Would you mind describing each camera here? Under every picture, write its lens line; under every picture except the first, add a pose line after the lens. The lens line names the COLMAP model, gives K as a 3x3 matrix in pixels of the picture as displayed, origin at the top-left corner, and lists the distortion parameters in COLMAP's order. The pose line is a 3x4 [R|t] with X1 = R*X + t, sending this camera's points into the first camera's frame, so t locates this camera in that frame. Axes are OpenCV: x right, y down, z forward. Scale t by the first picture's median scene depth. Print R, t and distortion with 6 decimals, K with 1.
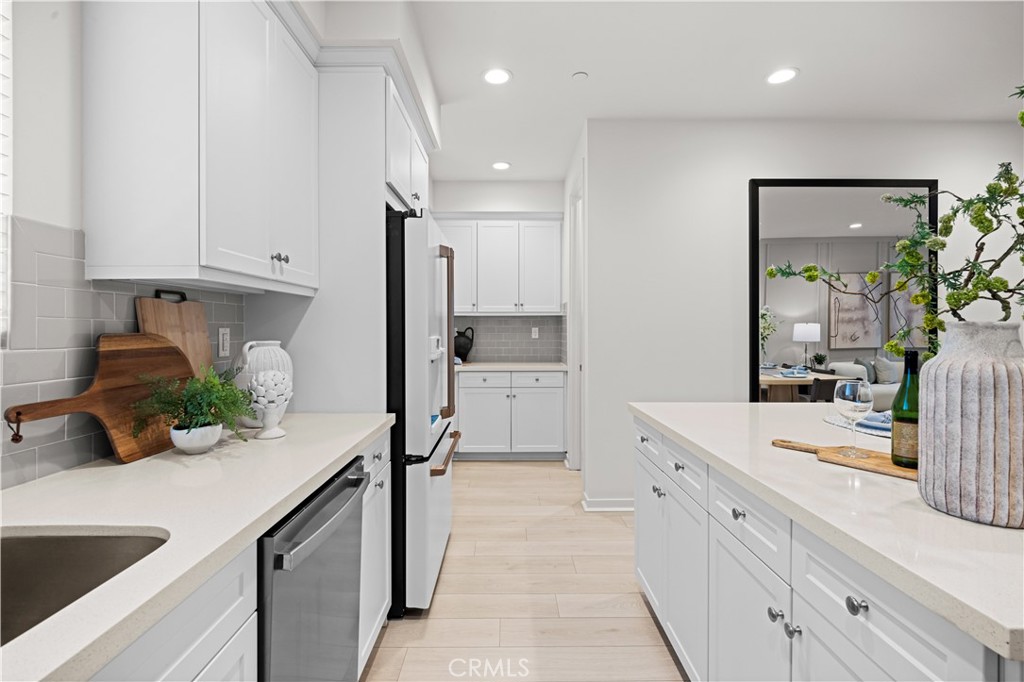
lens RADIAL K [[476.9, 0, 511.4], [0, 476.9, 327.1], [0, 0, 1]] dist [-0.002360, -0.005484]
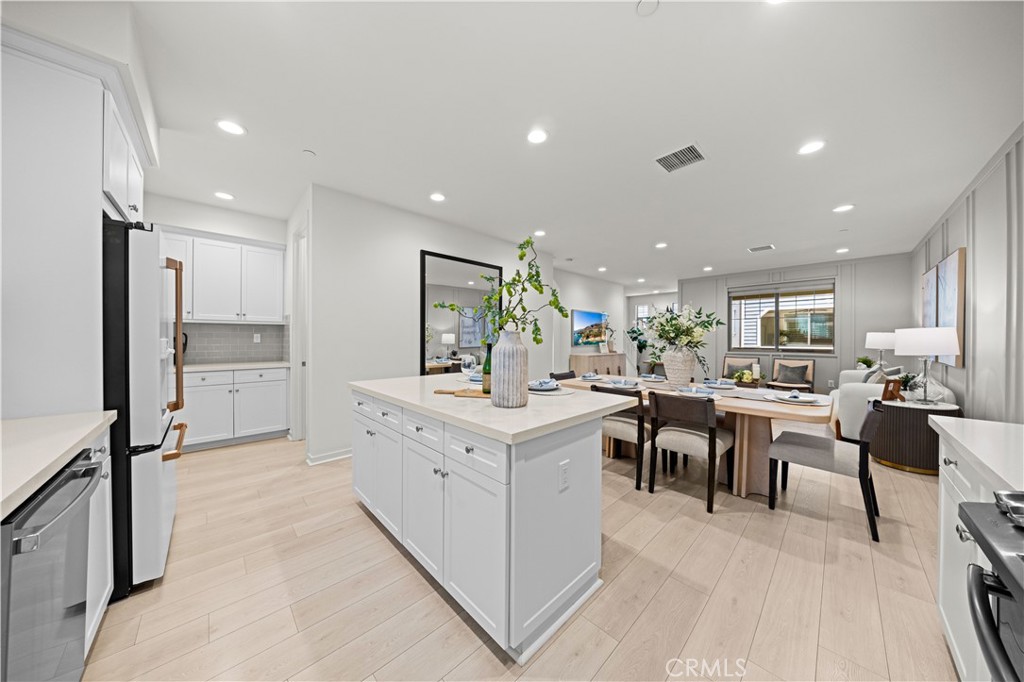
lens RADIAL K [[317.9, 0, 512.0], [0, 317.9, 341.0], [0, 0, 1]] dist [-0.000717, -0.000046]
pose [[0.728513, -0.003151, 0.685025, -0.075168], [-0.007501, 0.999893, 0.012576, 0.009394], [-0.684991, -0.014300, 0.728411, -0.110554]]
